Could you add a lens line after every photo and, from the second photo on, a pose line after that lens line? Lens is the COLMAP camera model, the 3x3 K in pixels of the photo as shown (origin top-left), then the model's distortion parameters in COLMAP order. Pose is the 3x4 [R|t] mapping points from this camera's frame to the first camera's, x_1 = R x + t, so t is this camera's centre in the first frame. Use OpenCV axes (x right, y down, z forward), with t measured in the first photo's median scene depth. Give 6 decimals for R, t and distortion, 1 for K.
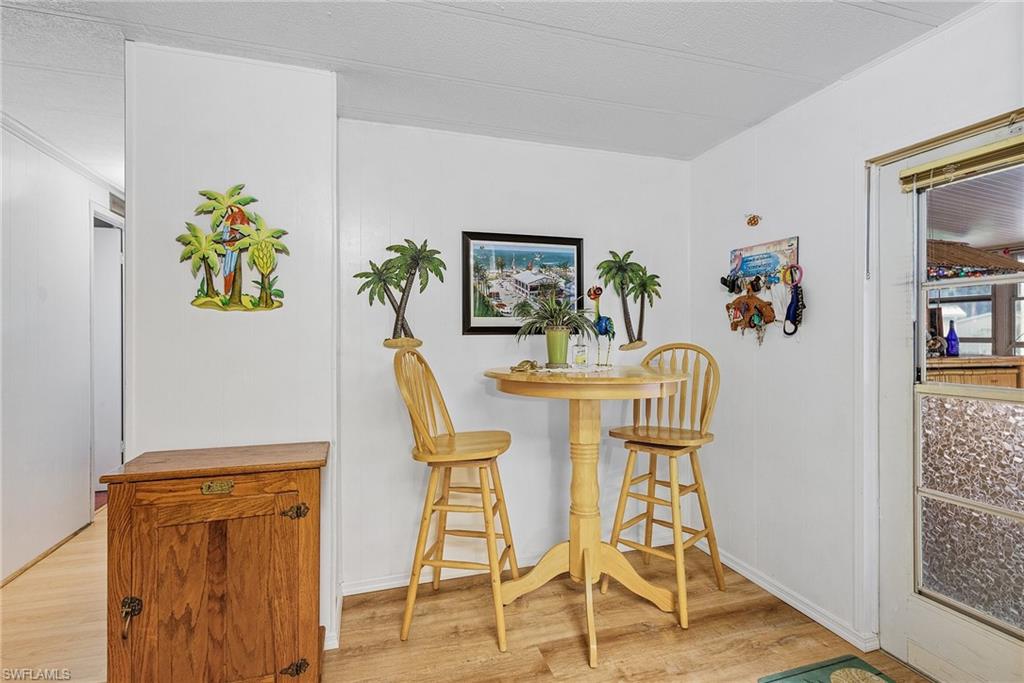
lens RADIAL K [[484.3, 0, 510.0], [0, 484.3, 333.9], [0, 0, 1]] dist [-0.000175, -0.000226]
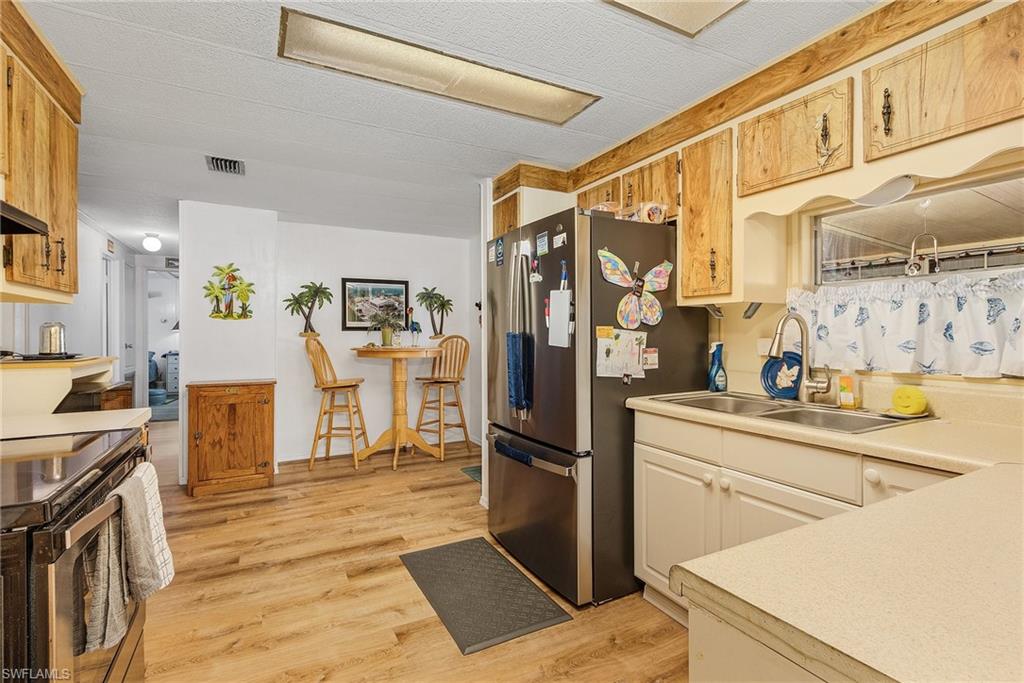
lens RADIAL K [[484.3, 0, 512.4], [0, 484.3, 339.5], [0, 0, 1]] dist [-0.000175, -0.000226]
pose [[0.984502, -0.002576, 0.175355, 0.246931], [0.000464, 0.999927, 0.012084, 0.014052], [-0.175373, -0.011816, 0.984431, -1.092175]]
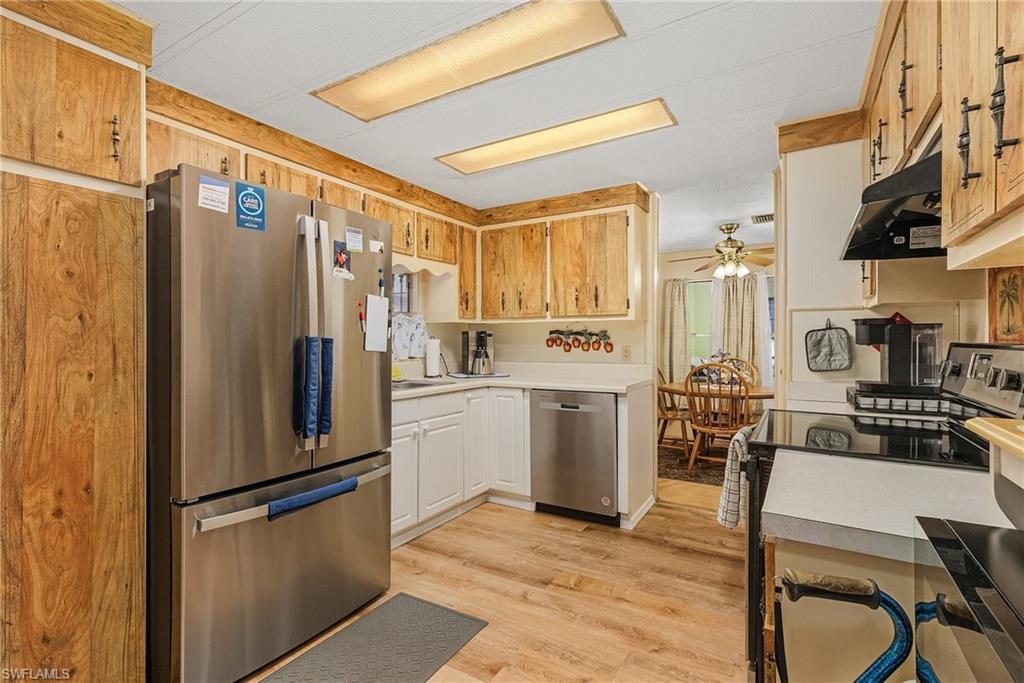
lens RADIAL K [[484.3, 0, 507.1], [0, 484.3, 343.4], [0, 0, 1]] dist [-0.000175, -0.000226]
pose [[-0.663042, -0.004545, 0.748568, -1.272085], [-0.001194, 0.999987, 0.005014, 0.024068], [-0.748581, 0.002430, -0.663039, 2.177047]]
